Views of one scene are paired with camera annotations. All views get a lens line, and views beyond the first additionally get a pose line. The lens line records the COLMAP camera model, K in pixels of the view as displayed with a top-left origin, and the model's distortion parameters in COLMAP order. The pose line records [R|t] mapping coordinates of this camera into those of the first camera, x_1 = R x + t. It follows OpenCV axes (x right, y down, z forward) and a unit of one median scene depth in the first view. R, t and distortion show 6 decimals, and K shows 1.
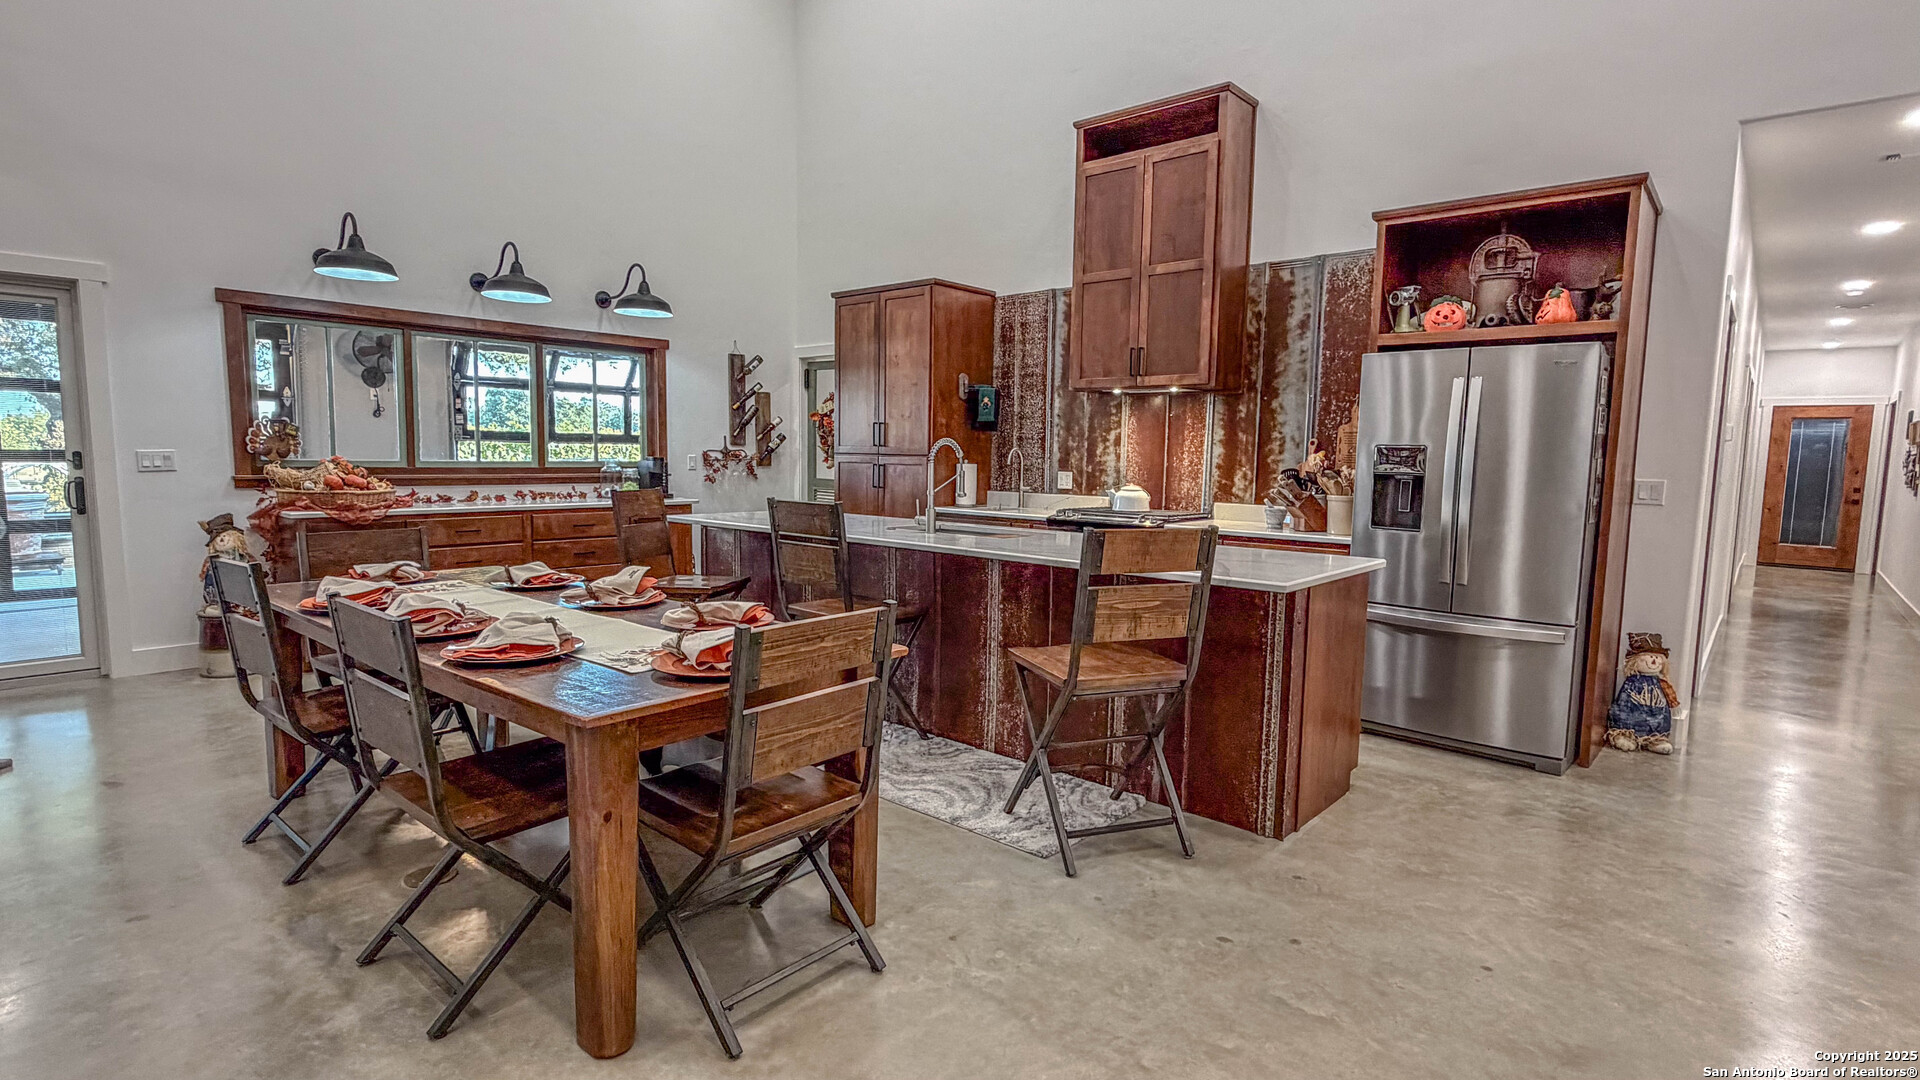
lens RADIAL K [[924.9, 0, 959.2], [0, 924.9, 546.9], [0, 0, 1]] dist [0.001679, -0.000966]
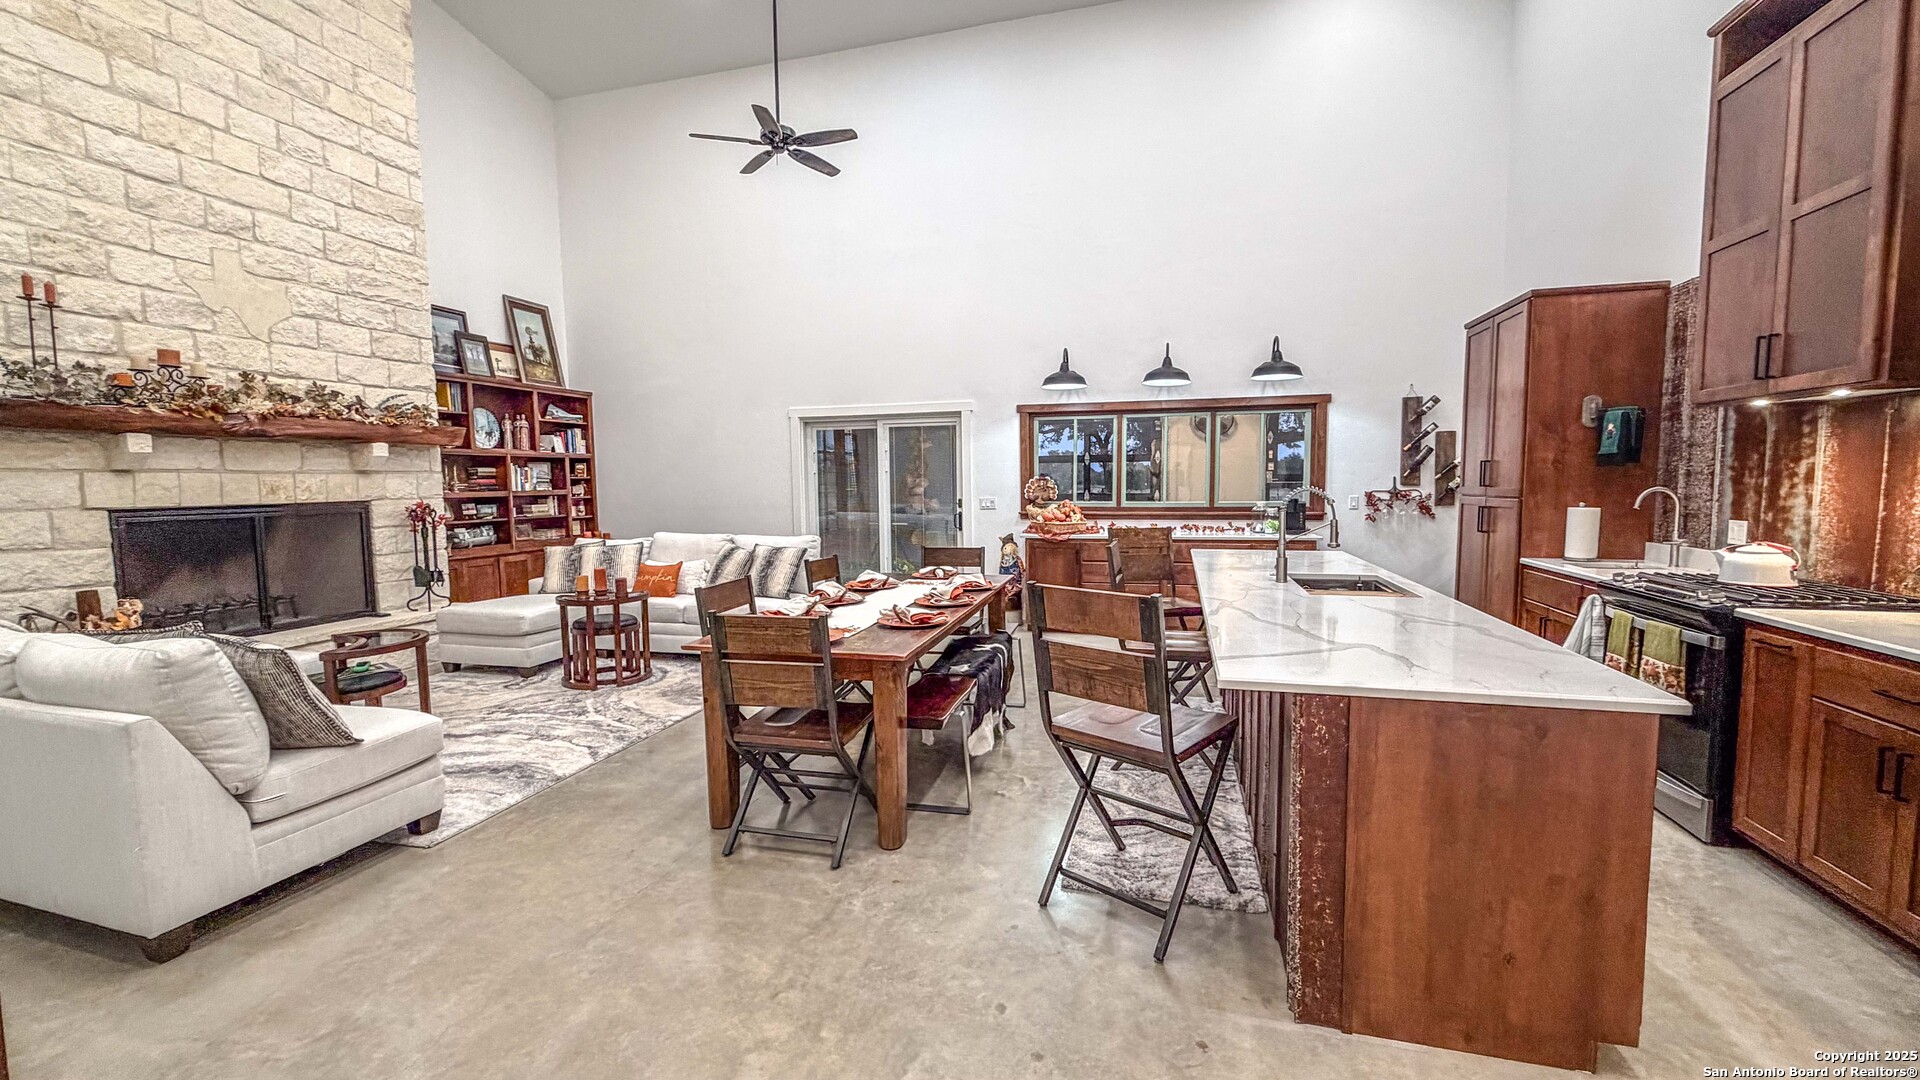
lens RADIAL K [[766.8, 0, 958.5], [0, 766.8, 543.9], [0, 0, 1]] dist [-0.000652, -0.000273]
pose [[0.432566, 0.052532, -0.900070, 0.421134], [-0.074066, 0.996997, 0.022593, -0.036566], [0.898555, 0.056892, 0.435158, 0.247579]]
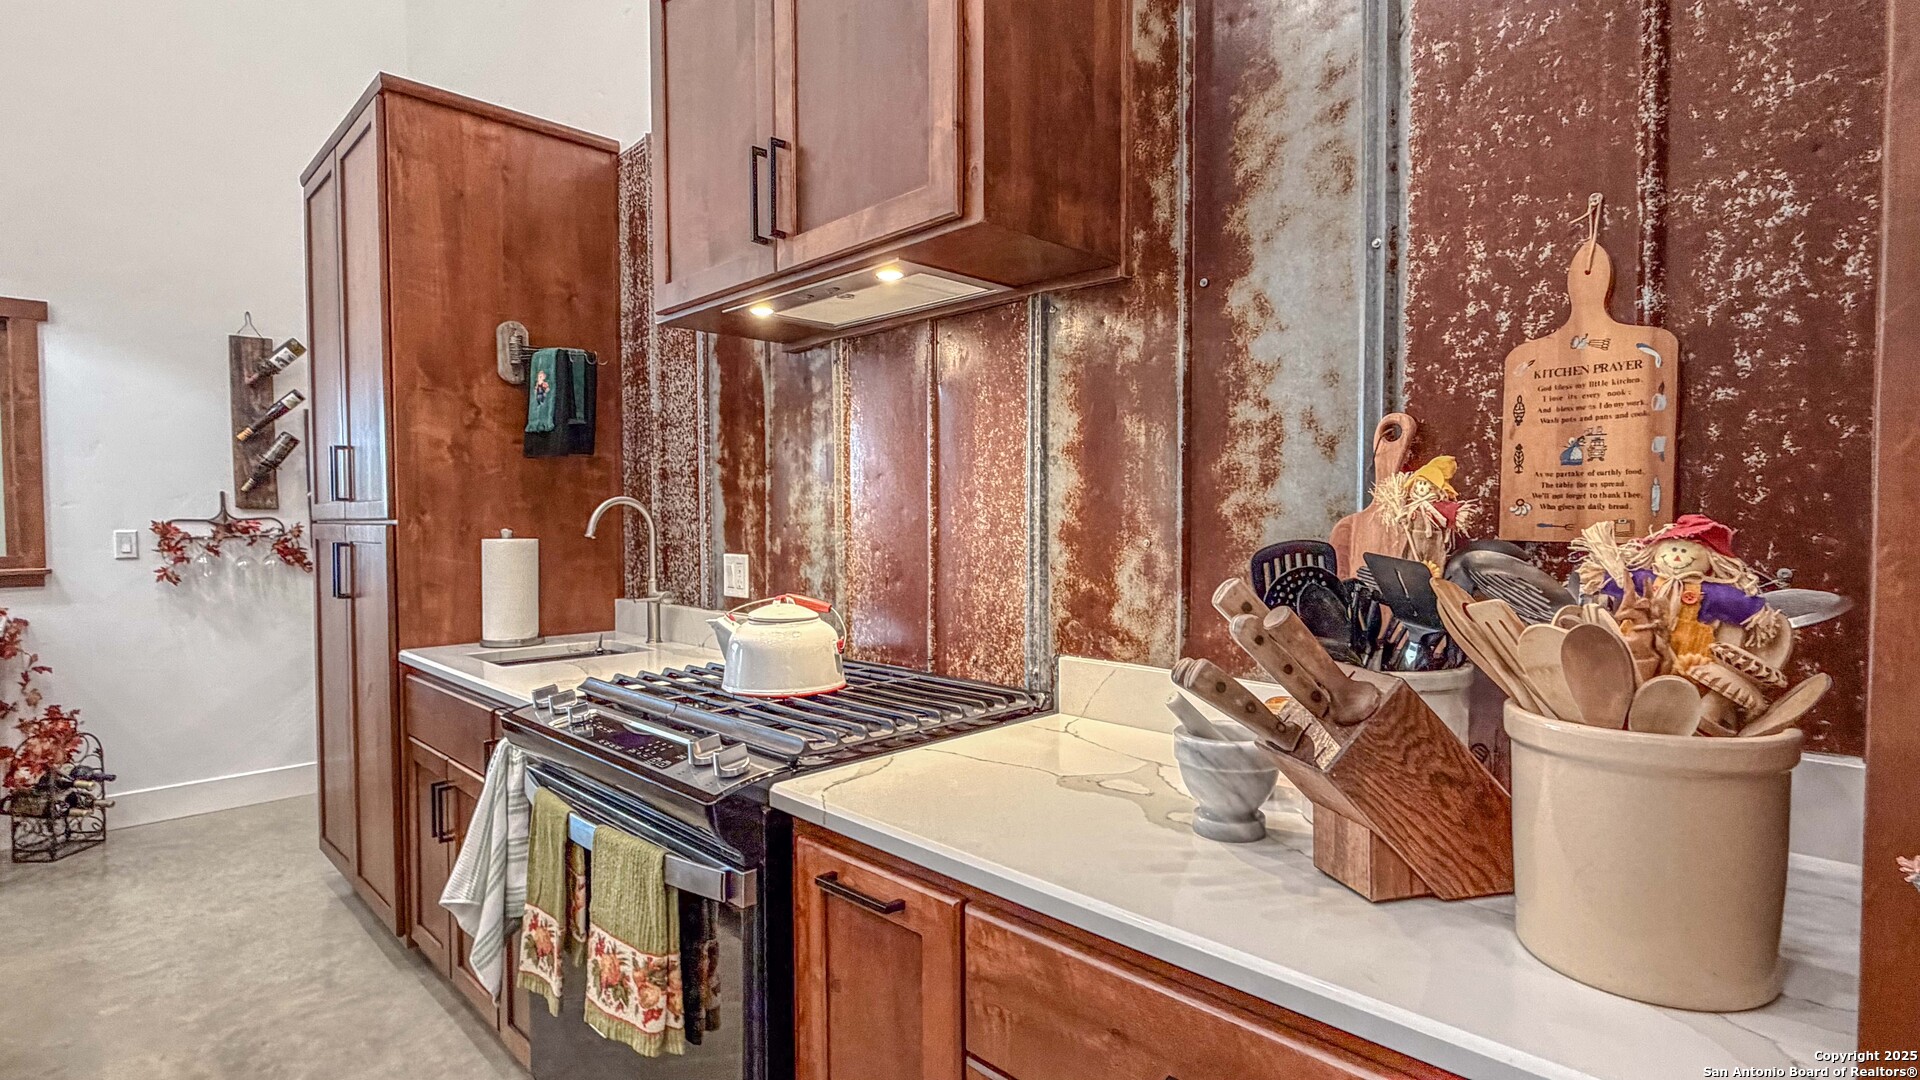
lens RADIAL K [[924.9, 0, 950.0], [0, 924.9, 542.1], [0, 0, 1]] dist [0.001679, -0.000966]
pose [[0.996889, -0.020867, -0.076006, 0.259434], [0.015116, 0.997034, -0.075463, -0.061189], [0.077356, 0.074080, 0.994248, 0.685714]]
